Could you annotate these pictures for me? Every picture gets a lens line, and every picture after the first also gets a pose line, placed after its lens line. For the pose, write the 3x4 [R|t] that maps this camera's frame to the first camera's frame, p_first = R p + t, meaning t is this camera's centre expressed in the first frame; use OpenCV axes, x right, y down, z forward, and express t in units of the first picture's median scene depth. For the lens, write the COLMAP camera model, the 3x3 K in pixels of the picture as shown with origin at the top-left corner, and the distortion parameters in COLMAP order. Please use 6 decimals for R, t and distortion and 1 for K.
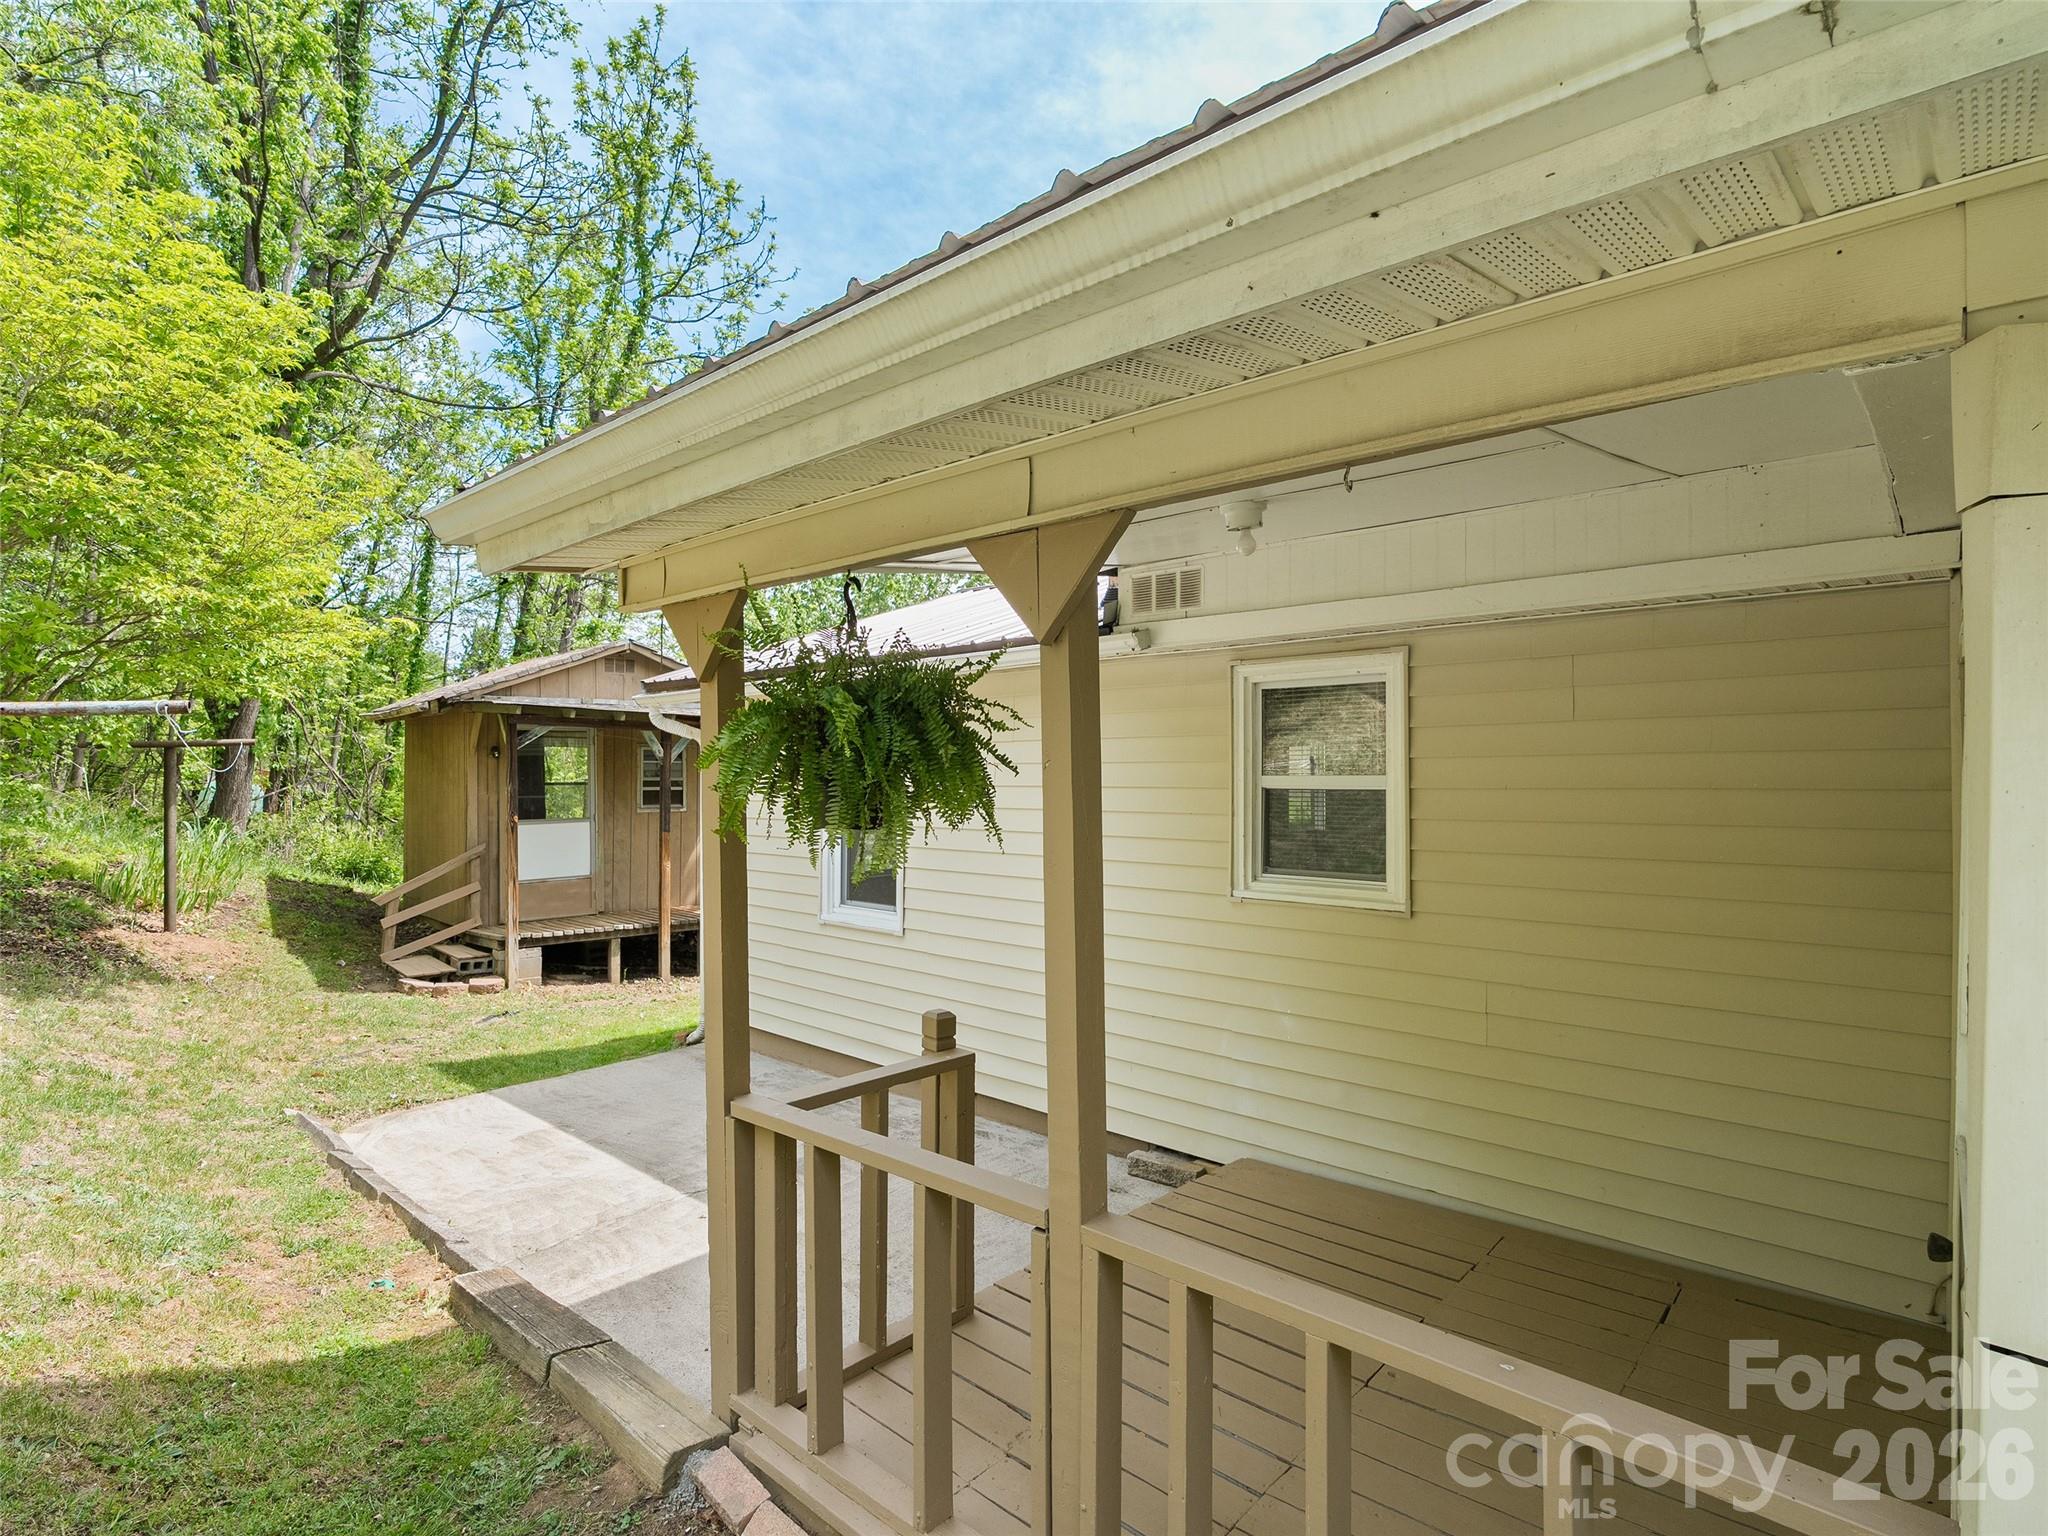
lens RADIAL K [[1034.9, 0, 1029.9], [0, 1034.9, 759.6], [0, 0, 1]] dist [-0.004782, 0.000674]
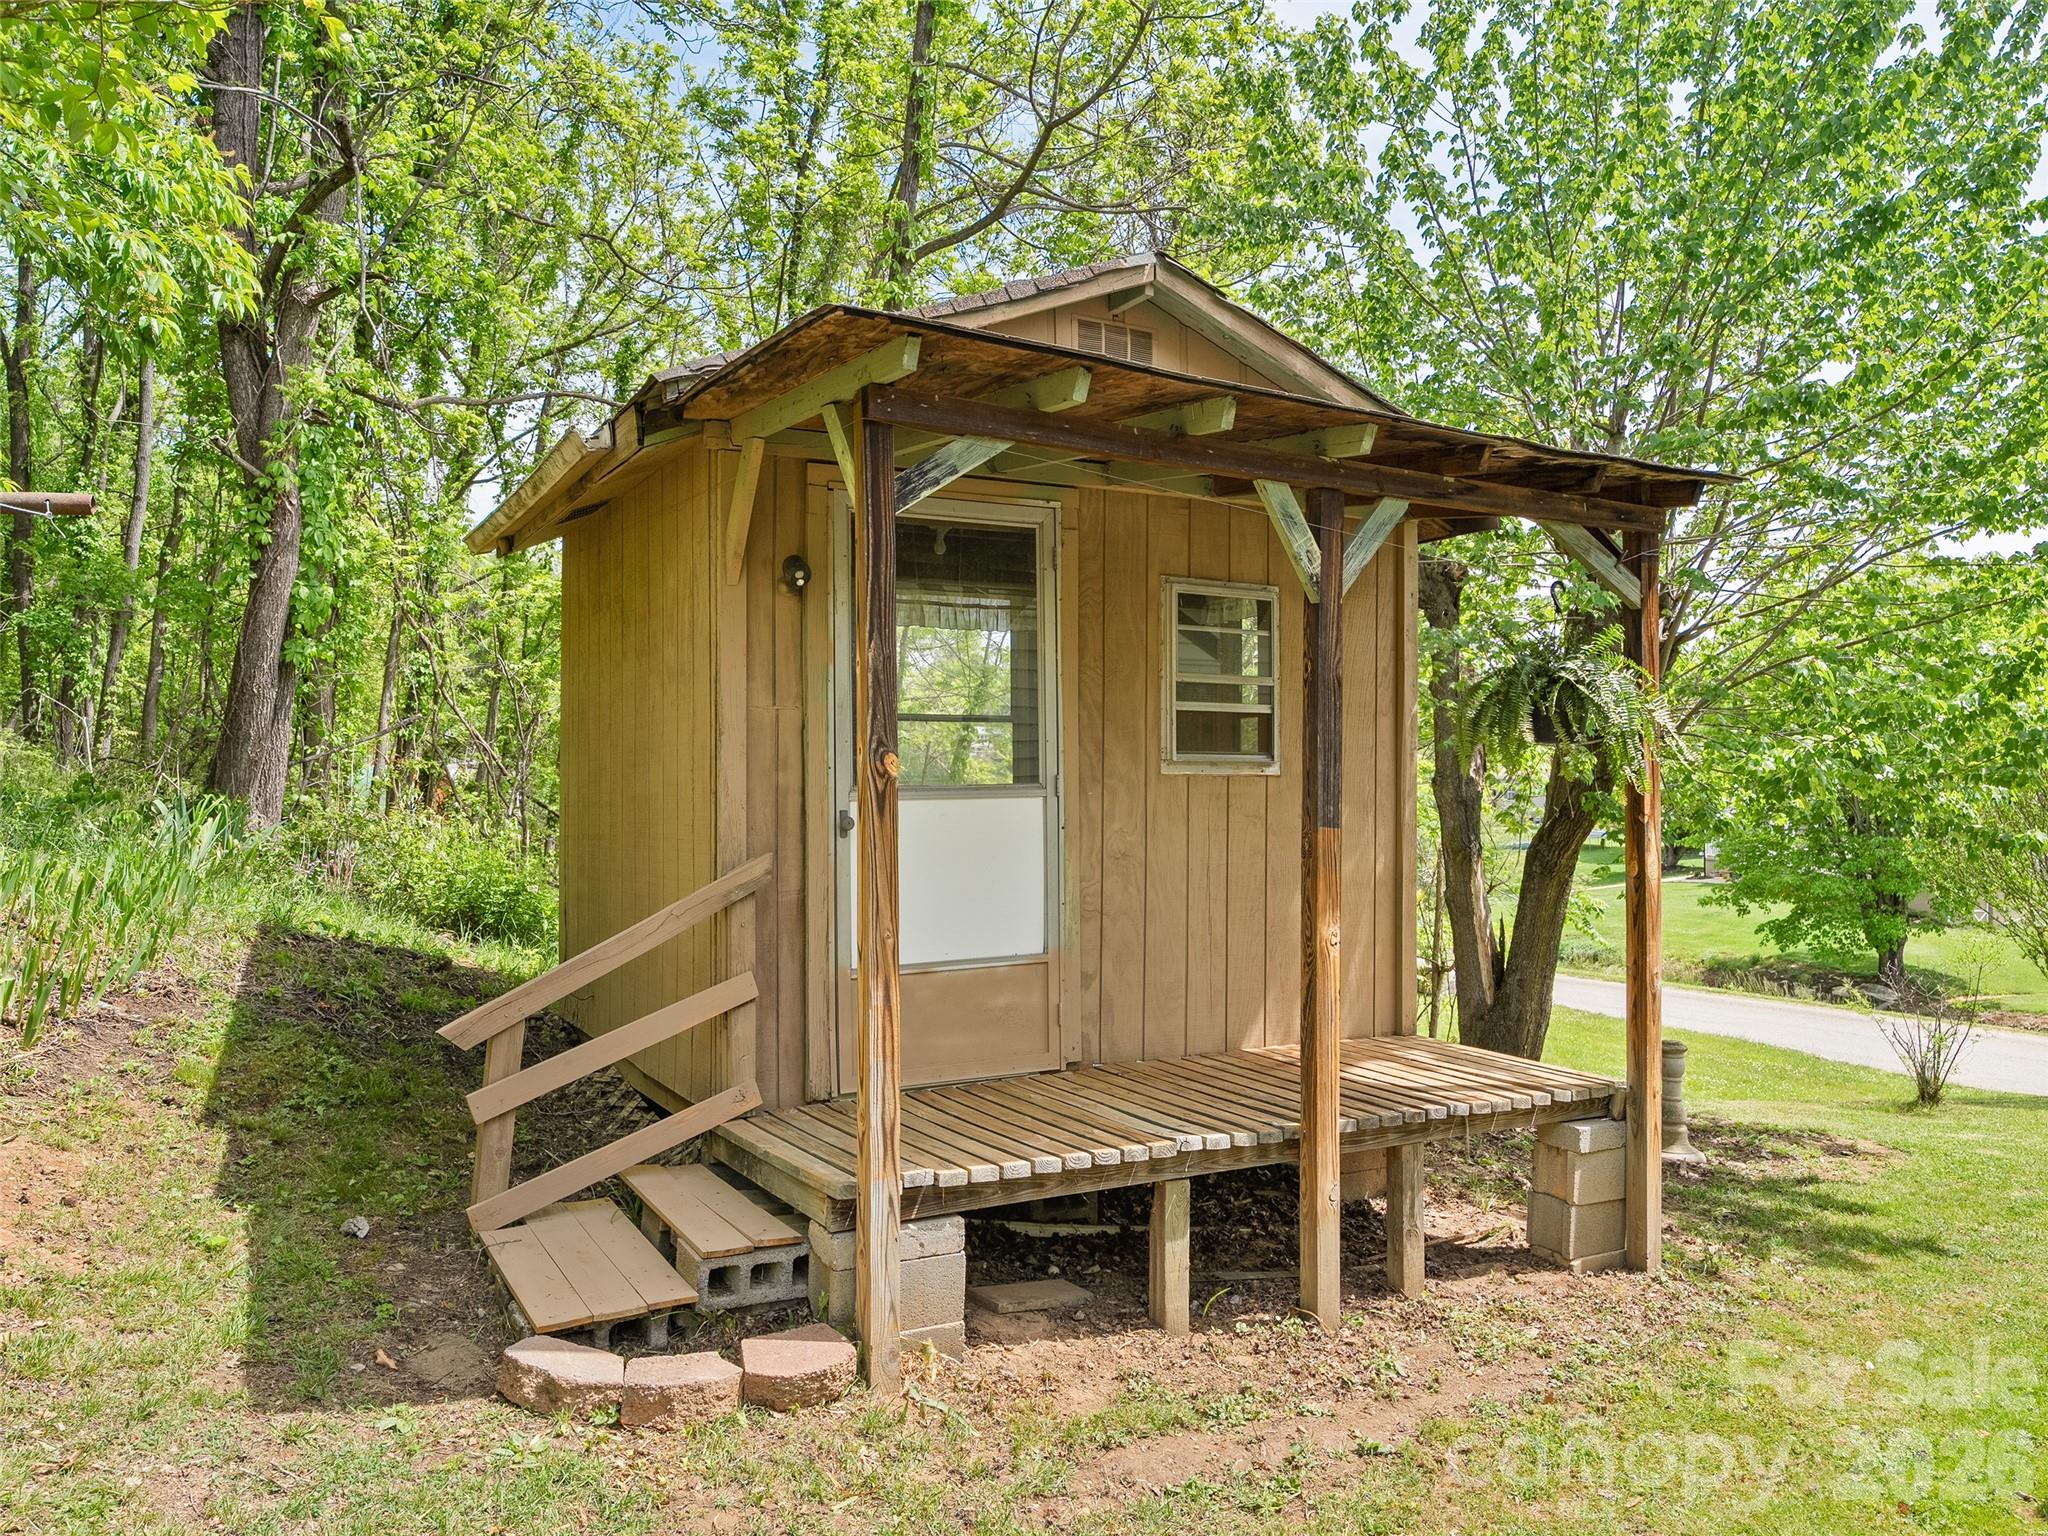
lens RADIAL K [[1315.5, 0, 1020.2], [0, 1315.5, 774.1], [0, 0, 1]] dist [-0.007137, -0.000619]
pose [[0.972565, 0.001986, -0.232623, -0.360285], [-0.001169, 0.999993, 0.003650, 0.055464], [0.232629, -0.003278, 0.972560, 0.627405]]
